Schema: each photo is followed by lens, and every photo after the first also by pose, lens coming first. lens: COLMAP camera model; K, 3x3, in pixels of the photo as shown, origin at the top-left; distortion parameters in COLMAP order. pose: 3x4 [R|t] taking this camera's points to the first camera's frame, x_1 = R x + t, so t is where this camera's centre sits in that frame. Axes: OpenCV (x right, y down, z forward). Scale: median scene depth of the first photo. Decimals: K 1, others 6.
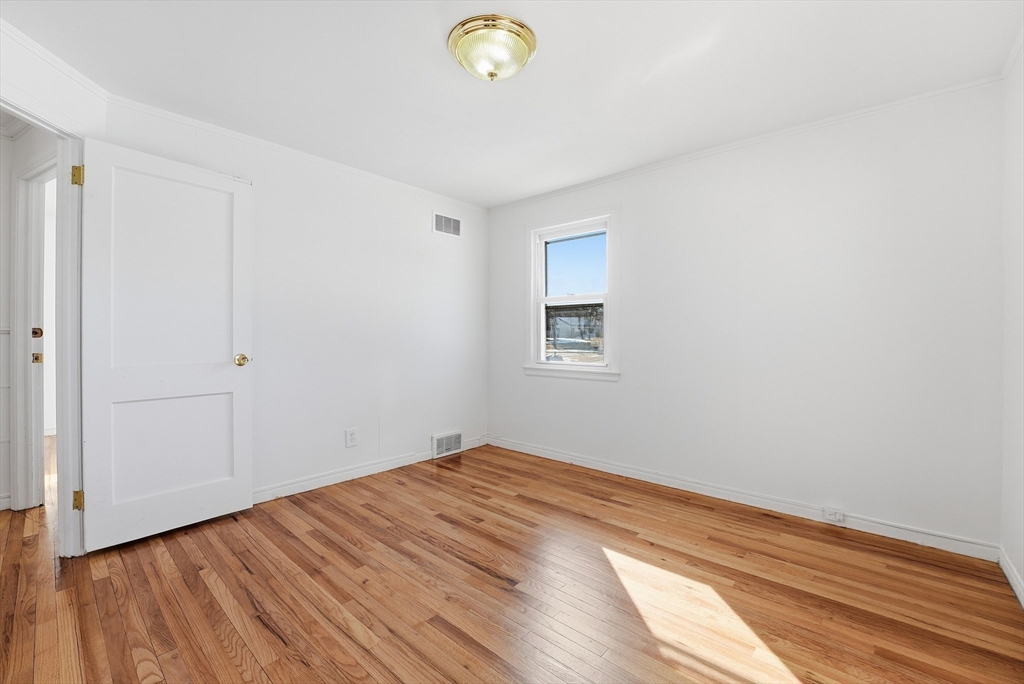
lens RADIAL K [[428.3, 0, 505.1], [0, 428.3, 339.4], [0, 0, 1]] dist [-0.021371, 0.001596]
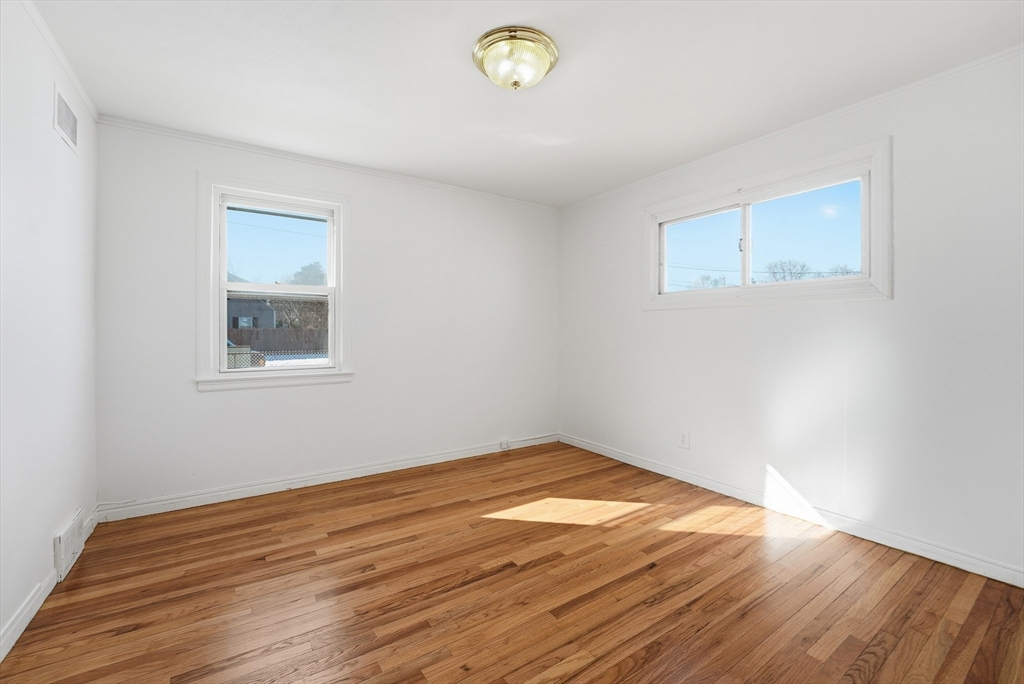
lens RADIAL K [[428.3, 0, 508.7], [0, 428.3, 335.1], [0, 0, 1]] dist [-0.021371, 0.001596]
pose [[0.241537, -0.005312, 0.970377, -0.829618], [0.008282, 0.999960, 0.003412, -0.008744], [-0.970356, 0.007213, 0.241571, 0.605016]]
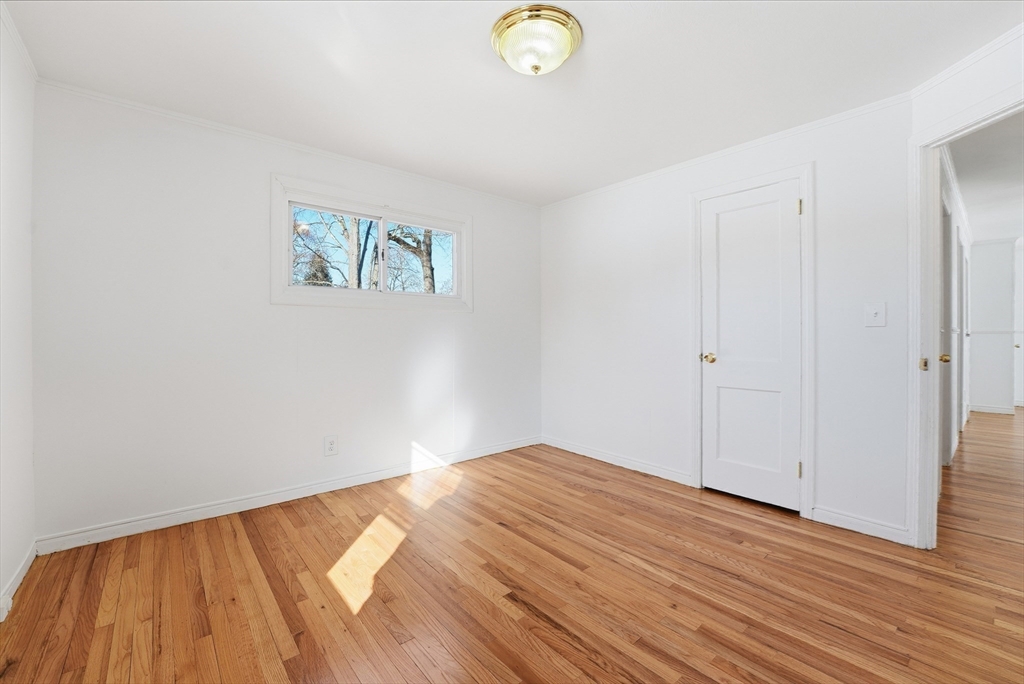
lens RADIAL K [[428.3, 0, 510.6], [0, 428.3, 337.9], [0, 0, 1]] dist [-0.021371, 0.001596]
pose [[-0.991656, -0.001879, 0.128900, -0.080811], [0.000667, 0.999806, 0.019704, -0.014549], [-0.128912, 0.019625, -0.991462, 1.564289]]
